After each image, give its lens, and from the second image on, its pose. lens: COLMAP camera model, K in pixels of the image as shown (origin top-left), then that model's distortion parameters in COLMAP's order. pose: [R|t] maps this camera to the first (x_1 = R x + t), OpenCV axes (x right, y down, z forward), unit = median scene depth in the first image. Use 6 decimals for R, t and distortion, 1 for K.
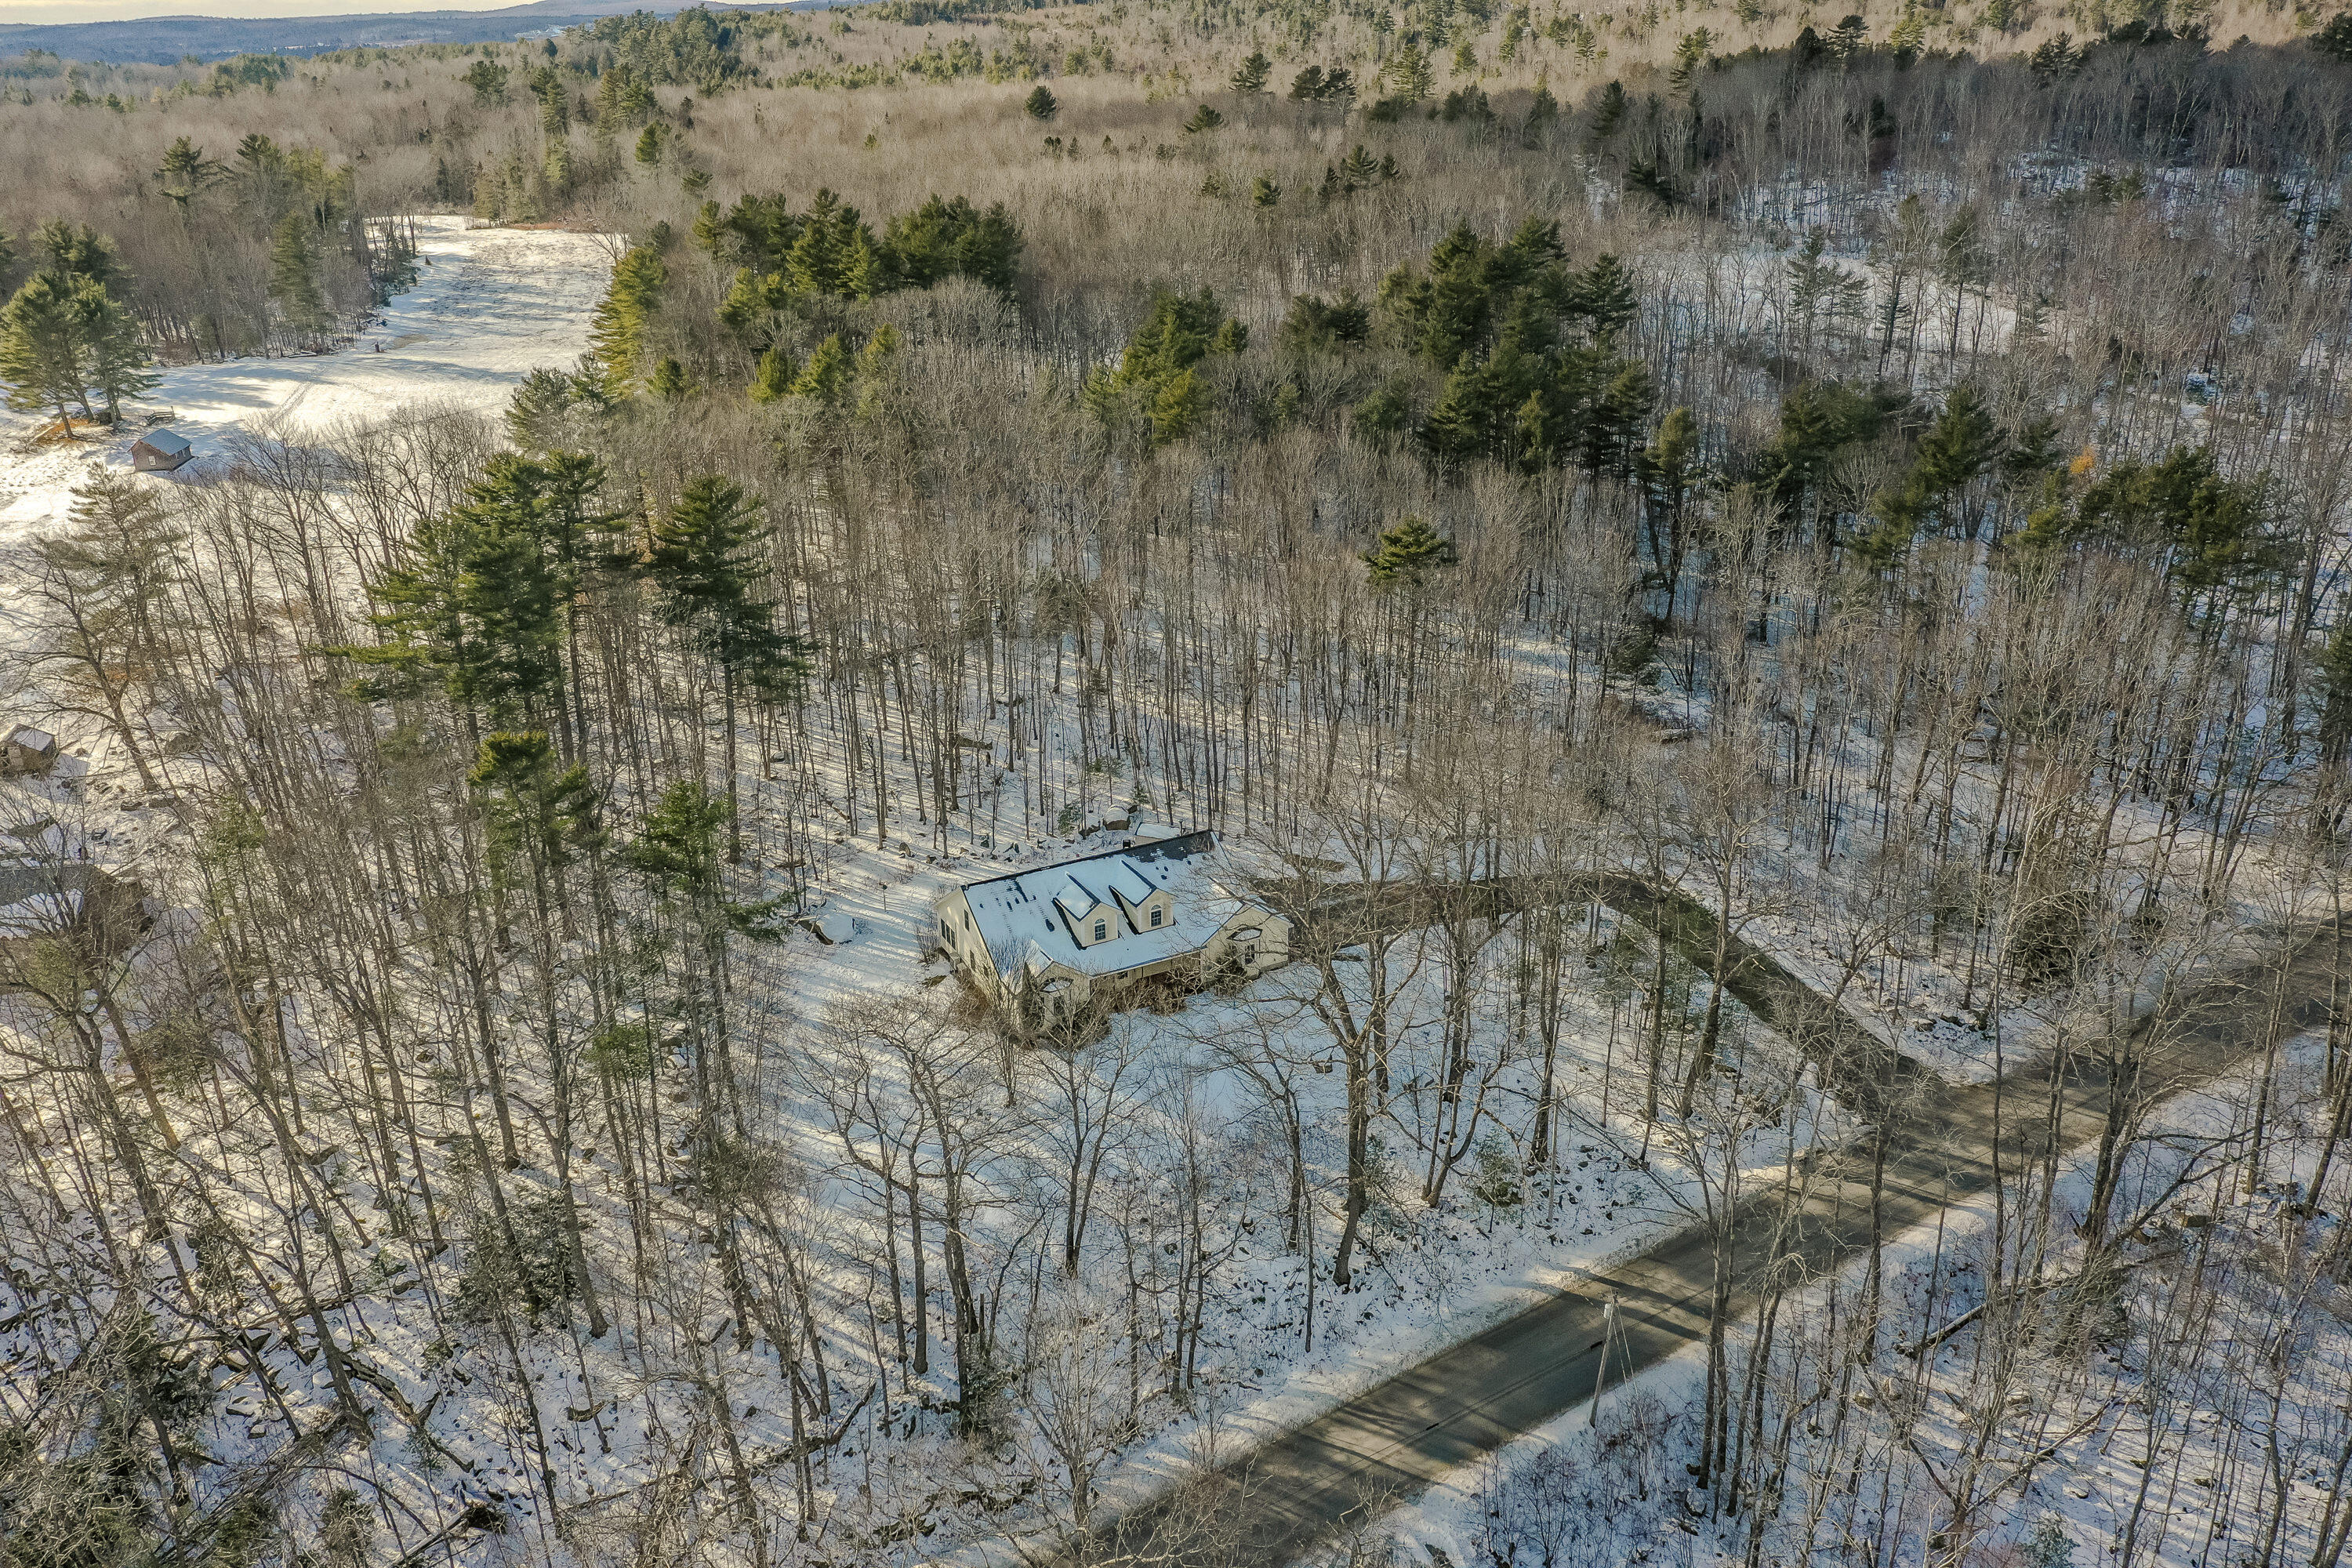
lens RADIAL K [[1841.7, 0, 1176.0], [0, 1841.7, 784.0], [0, 0, 1]] dist [-0.010549, 0.009775]
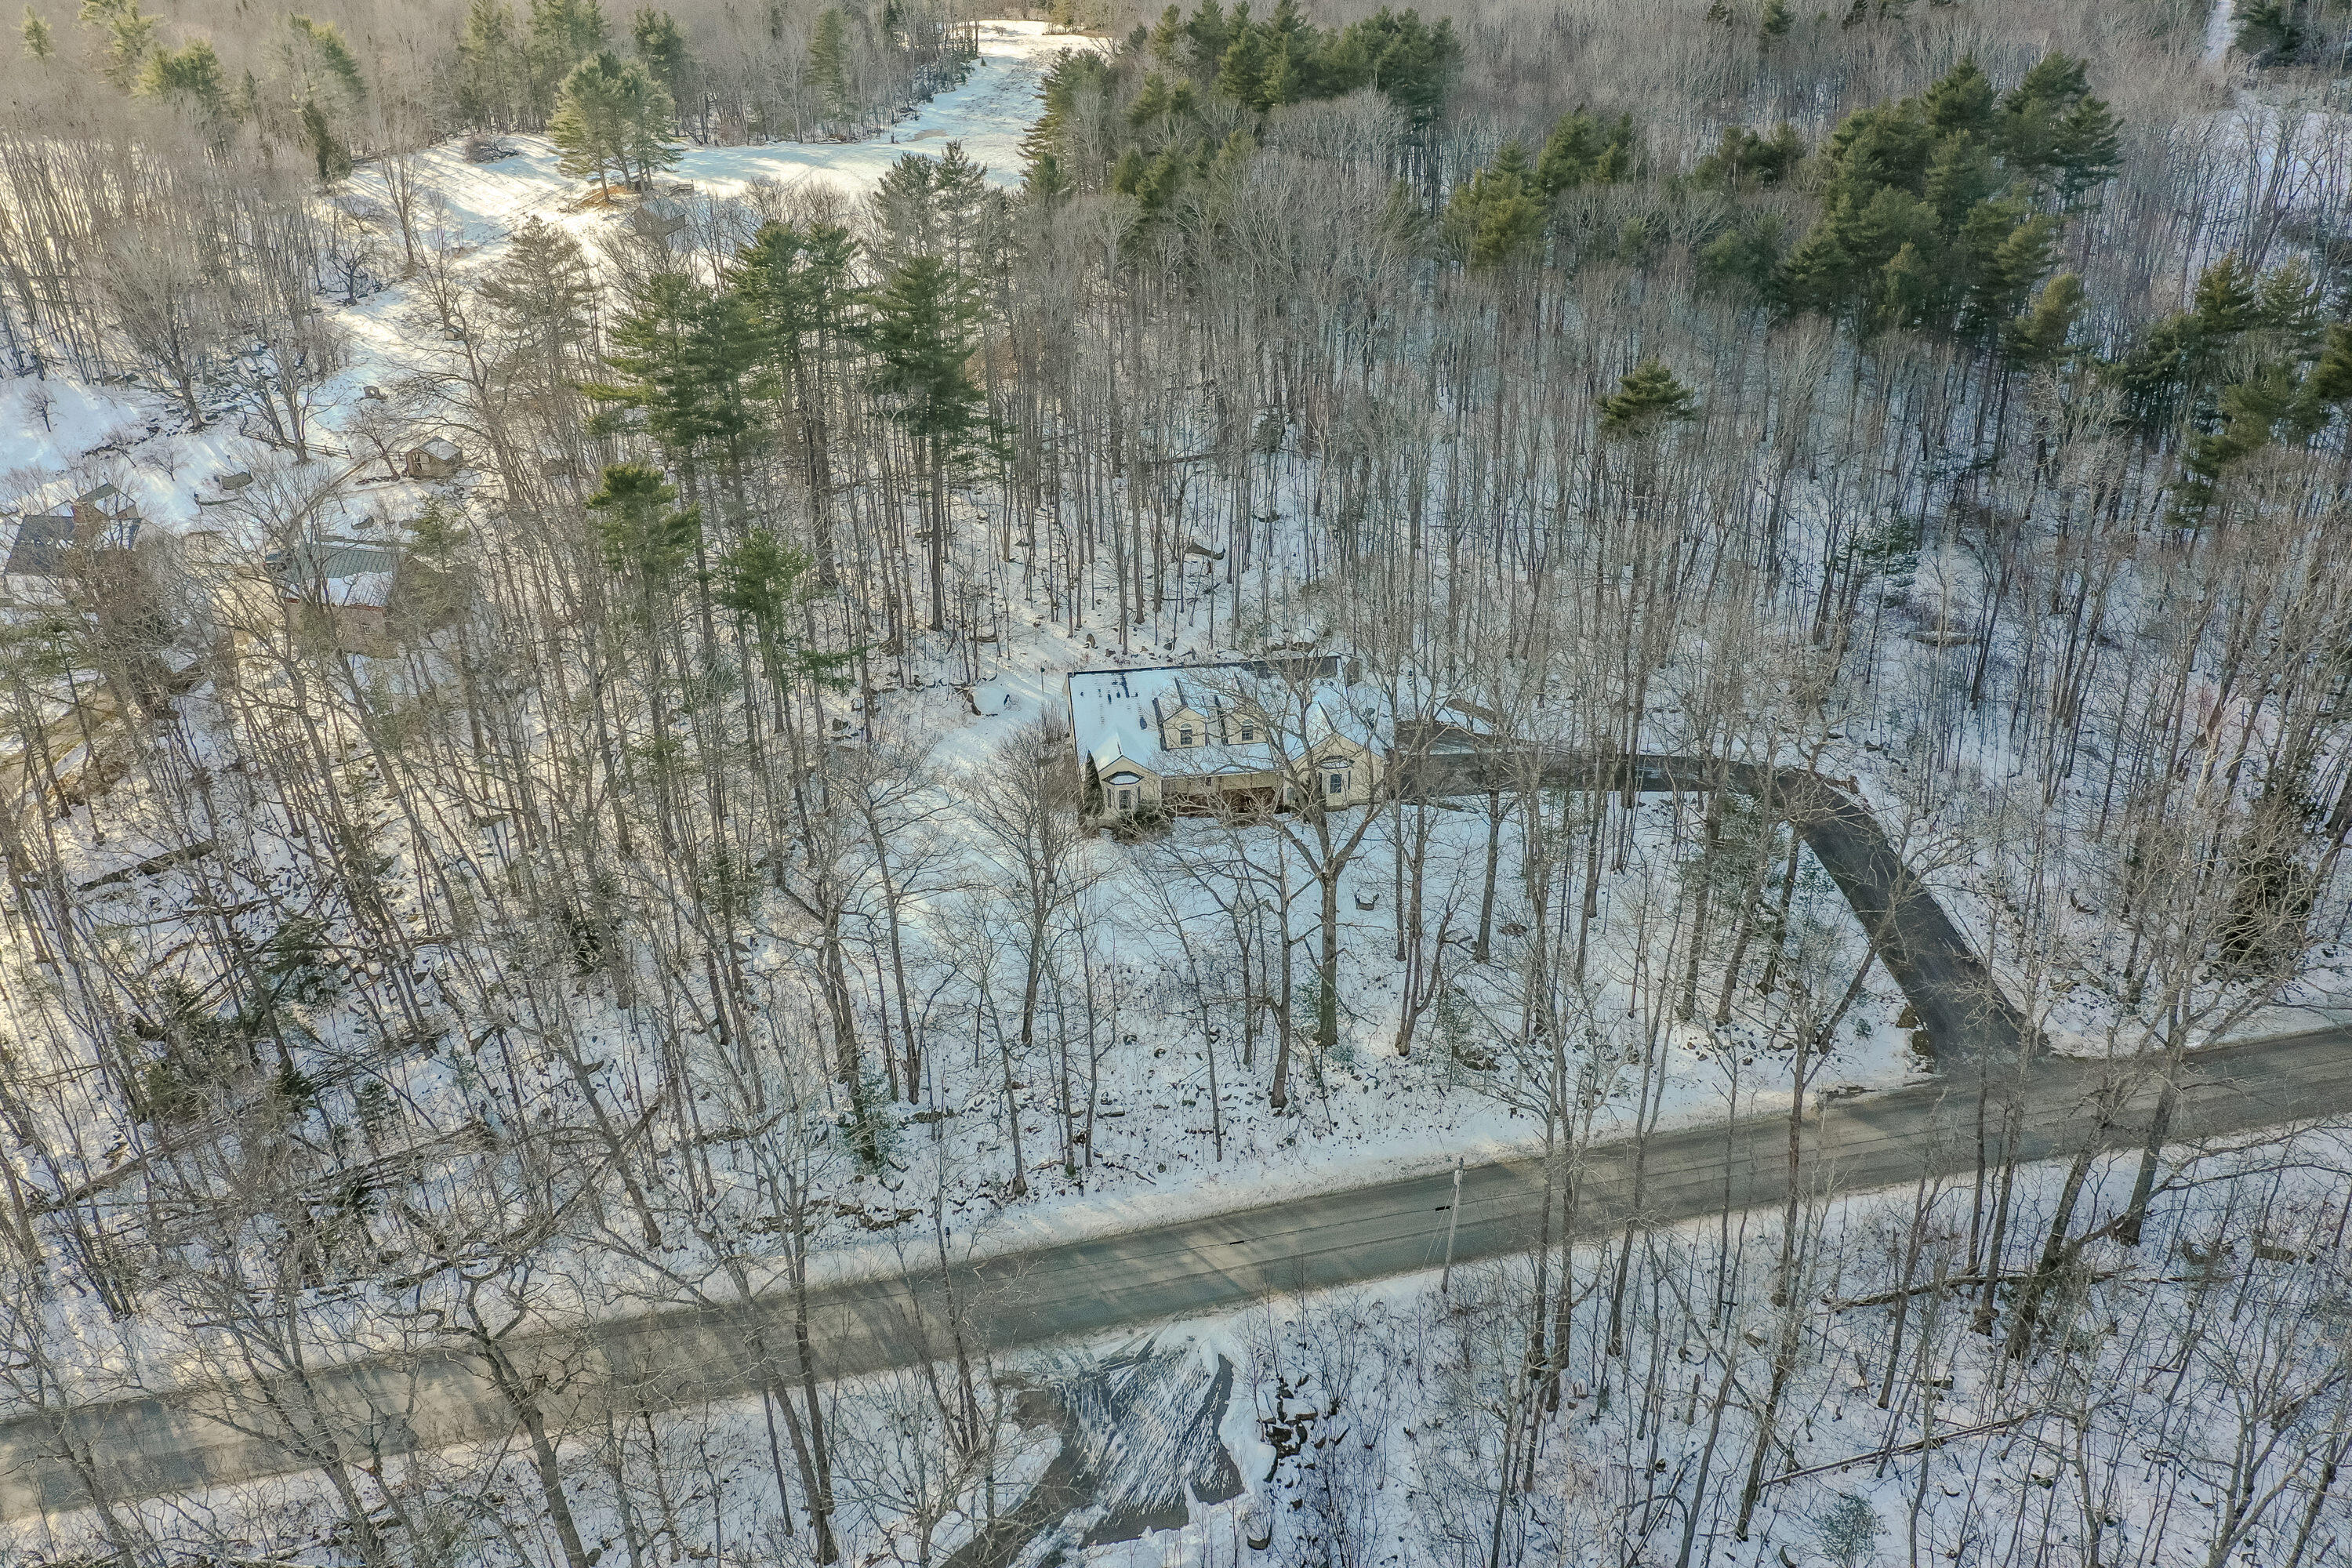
lens RADIAL K [[1841.7, 0, 1176.0], [0, 1841.7, 784.0], [0, 0, 1]] dist [-0.010549, 0.009775]
pose [[0.939755, 0.159696, -0.302255, 0.244124], [-0.134591, 0.985608, 0.102282, 0.003060], [0.314239, -0.055439, 0.947724, 0.034378]]
